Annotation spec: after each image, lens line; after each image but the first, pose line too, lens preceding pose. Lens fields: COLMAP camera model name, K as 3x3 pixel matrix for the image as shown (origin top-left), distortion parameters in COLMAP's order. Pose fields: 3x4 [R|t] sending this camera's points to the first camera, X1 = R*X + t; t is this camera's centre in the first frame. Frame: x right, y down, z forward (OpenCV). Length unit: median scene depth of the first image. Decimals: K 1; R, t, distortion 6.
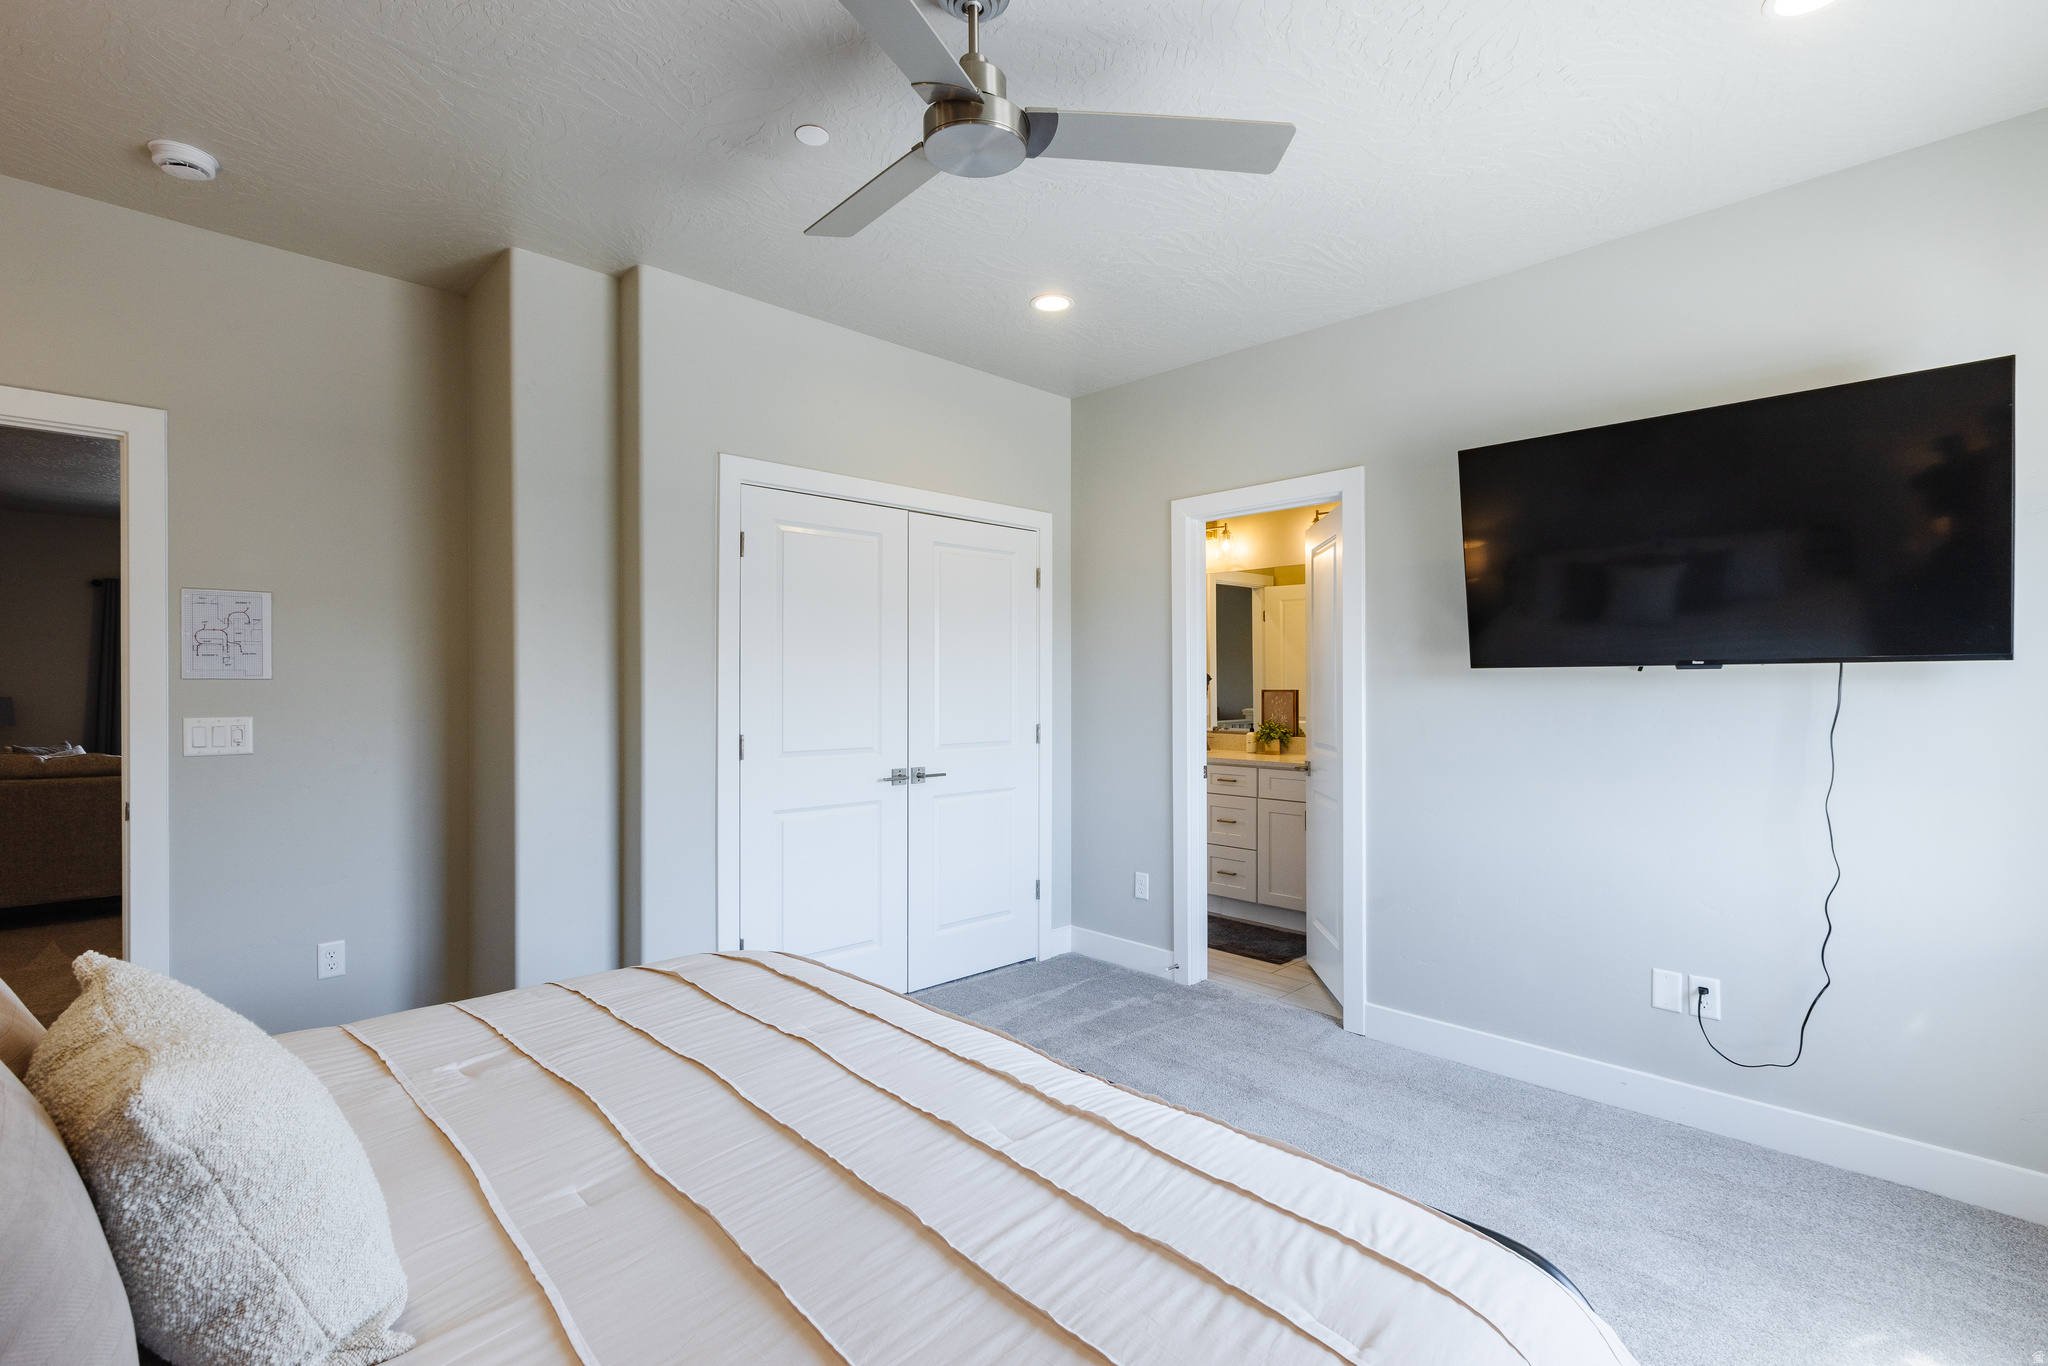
lens RADIAL K [[937.5, 0, 1025.8], [0, 937.5, 690.6], [0, 0, 1]] dist [0.003684, -0.000912]
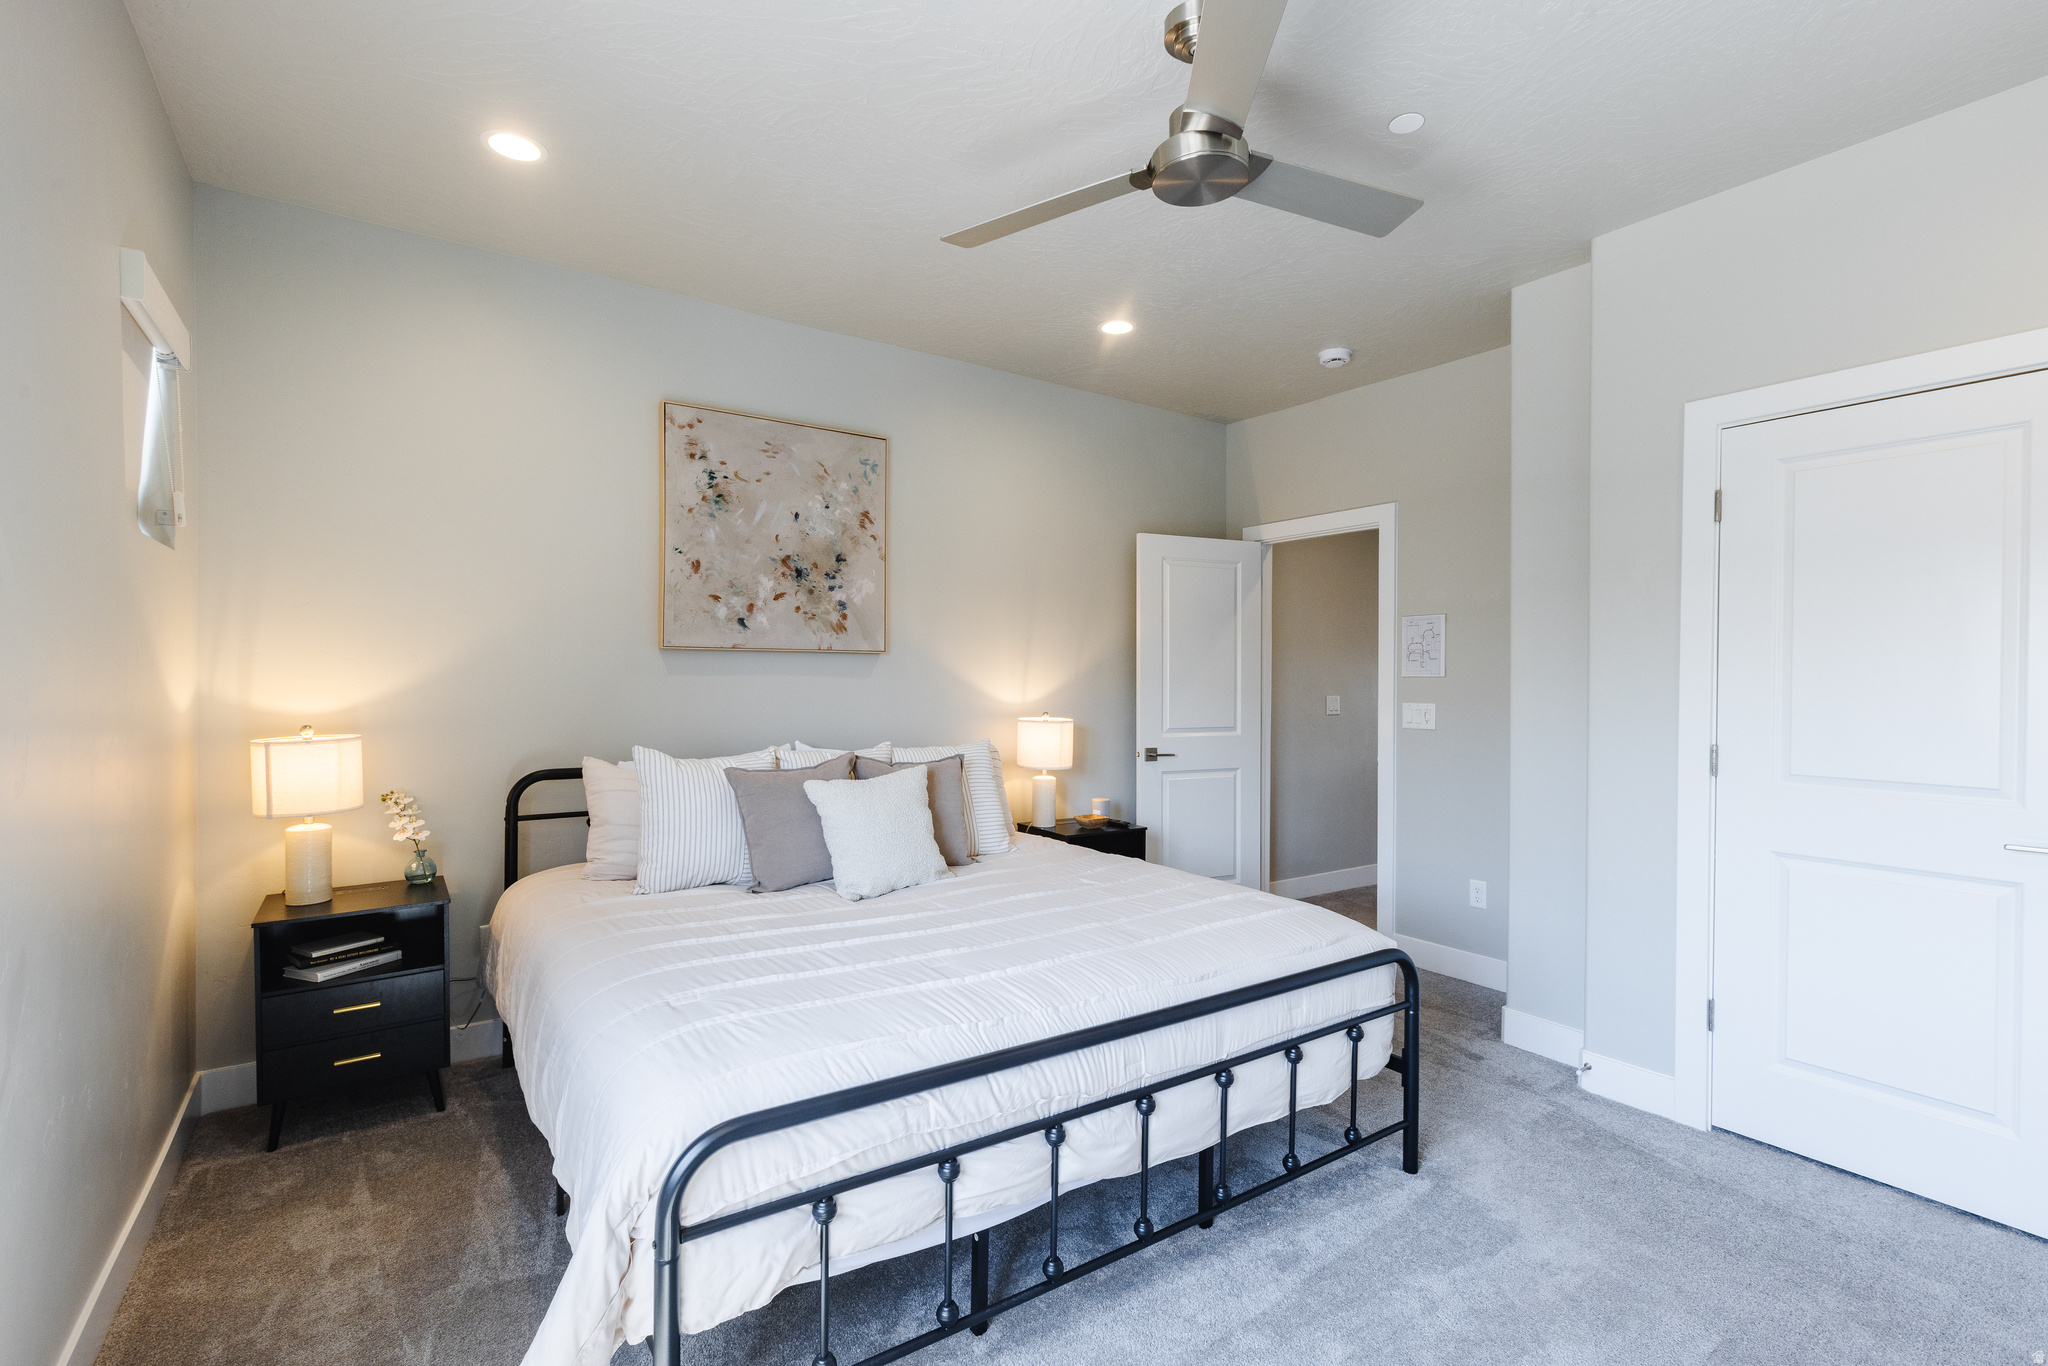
lens RADIAL K [[937.5, 0, 1039.7], [0, 937.5, 690.1], [0, 0, 1]] dist [0.003684, -0.000912]
pose [[-0.152443, 0.009608, -0.988266, 0.666044], [-0.013767, 0.999835, 0.011844, -0.000997], [0.988216, 0.015411, -0.152285, 0.638304]]
